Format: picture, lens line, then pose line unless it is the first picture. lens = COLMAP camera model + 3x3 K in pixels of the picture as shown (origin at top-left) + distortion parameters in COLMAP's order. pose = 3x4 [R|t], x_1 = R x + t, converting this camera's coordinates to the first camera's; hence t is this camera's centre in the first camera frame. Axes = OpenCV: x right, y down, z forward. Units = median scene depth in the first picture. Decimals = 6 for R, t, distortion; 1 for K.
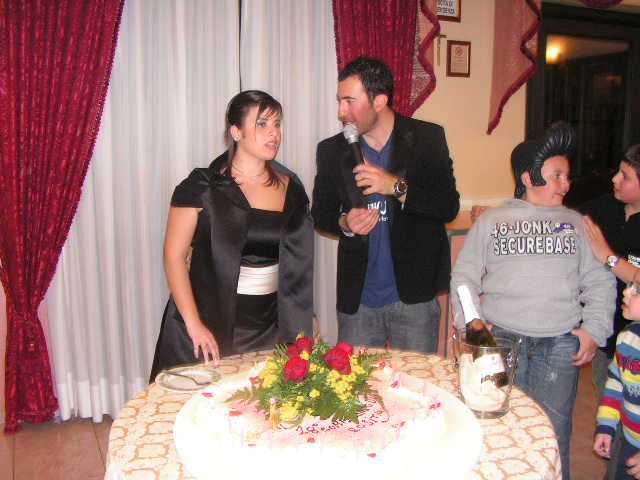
lens RADIAL K [[683.7, 0, 320.0], [0, 683.7, 240.0], [0, 0, 1]] dist [-0.228238, 0.197492]
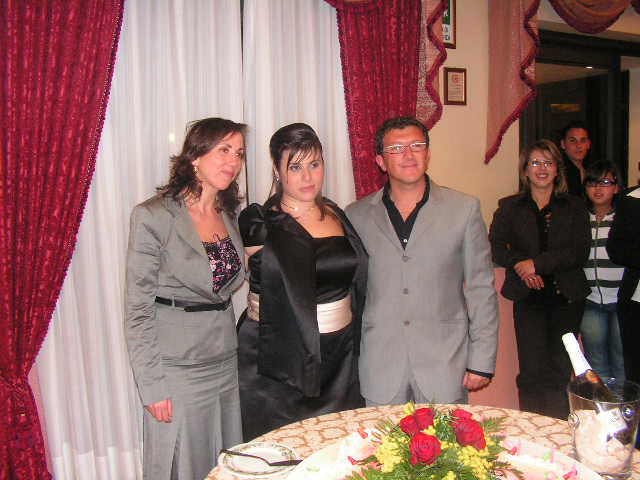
lens RADIAL K [[683.7, 0, 320.0], [0, 683.7, 240.0], [0, 0, 1]] dist [-0.228238, 0.197492]
pose [[0.993869, -0.035892, 0.104579, -0.134069], [0.040389, 0.998334, -0.041200, -0.023733], [-0.102926, 0.045171, 0.993663, 0.088873]]
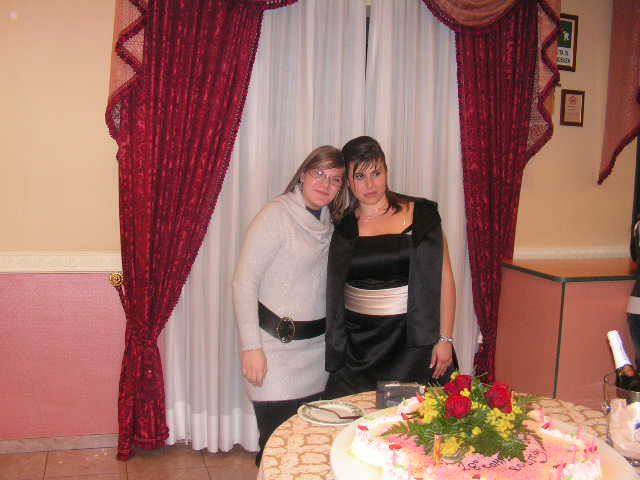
lens RADIAL K [[683.7, 0, 320.0], [0, 683.7, 240.0], [0, 0, 1]] dist [-0.228238, 0.197492]
pose [[0.993536, 0.040565, -0.106019, -0.078987], [-0.047107, 0.997090, -0.059945, 0.006442], [0.103279, 0.064552, 0.992556, -0.018987]]
